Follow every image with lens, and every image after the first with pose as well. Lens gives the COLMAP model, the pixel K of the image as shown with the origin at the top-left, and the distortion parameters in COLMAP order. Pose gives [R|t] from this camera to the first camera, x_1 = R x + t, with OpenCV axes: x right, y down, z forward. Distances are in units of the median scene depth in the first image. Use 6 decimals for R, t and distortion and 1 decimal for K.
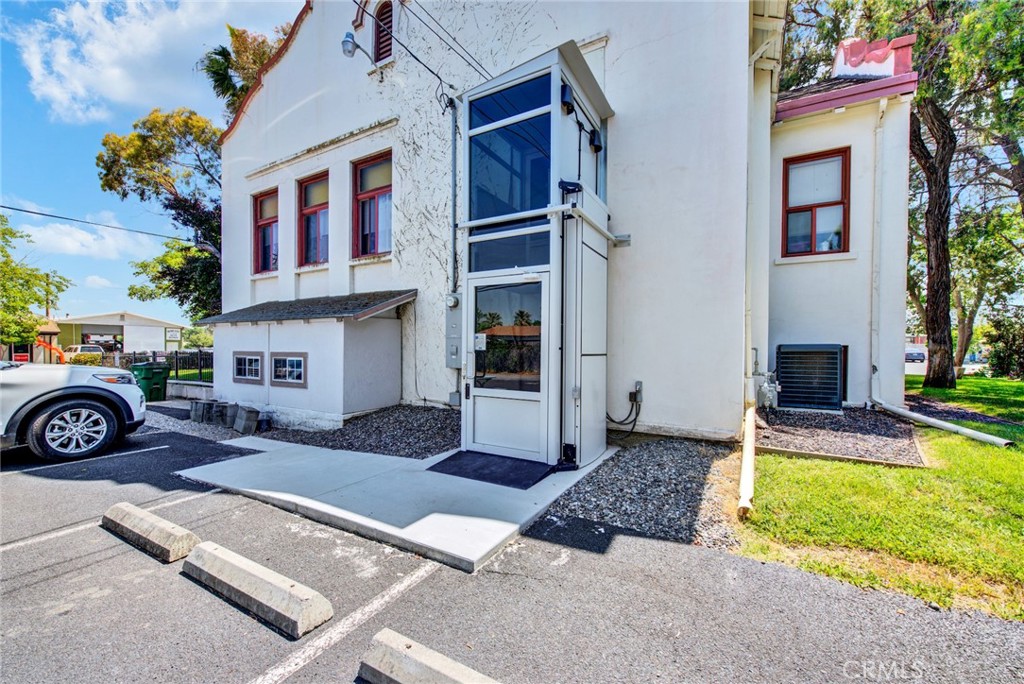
lens RADIAL K [[408.2, 0, 510.7], [0, 408.2, 349.8], [0, 0, 1]] dist [-0.000311, -0.000206]
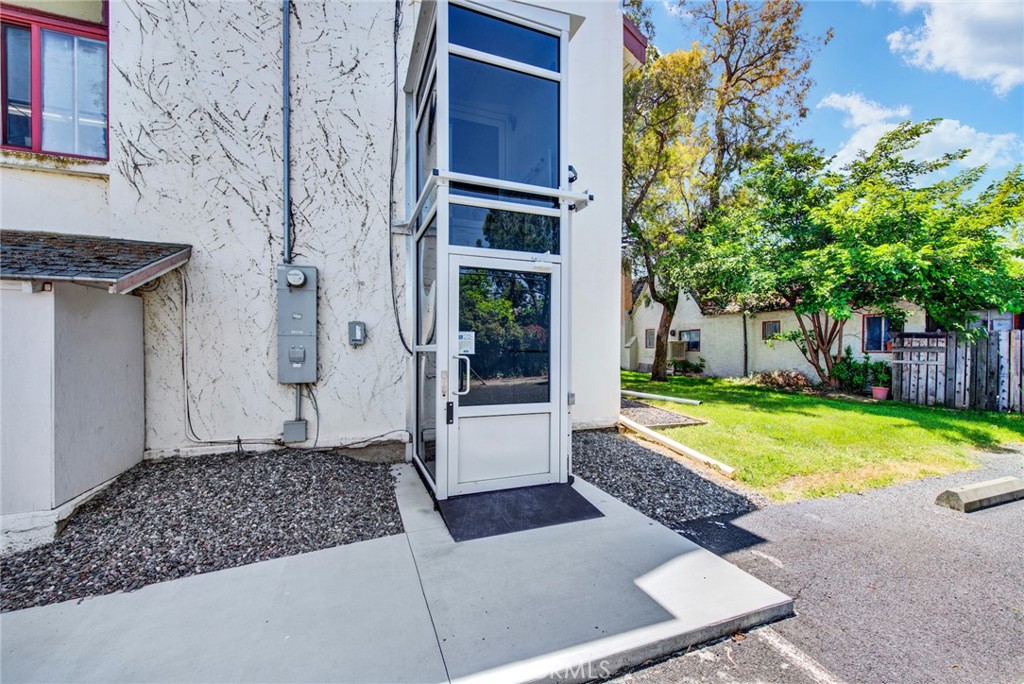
lens RADIAL K [[408.2, 0, 510.7], [0, 408.2, 349.8], [0, 0, 1]] dist [-0.000311, -0.000206]
pose [[0.627727, -0.008024, 0.778392, -0.589134], [0.007497, 0.999963, 0.004263, -0.009759], [-0.778397, 0.003159, 0.627764, 0.478089]]
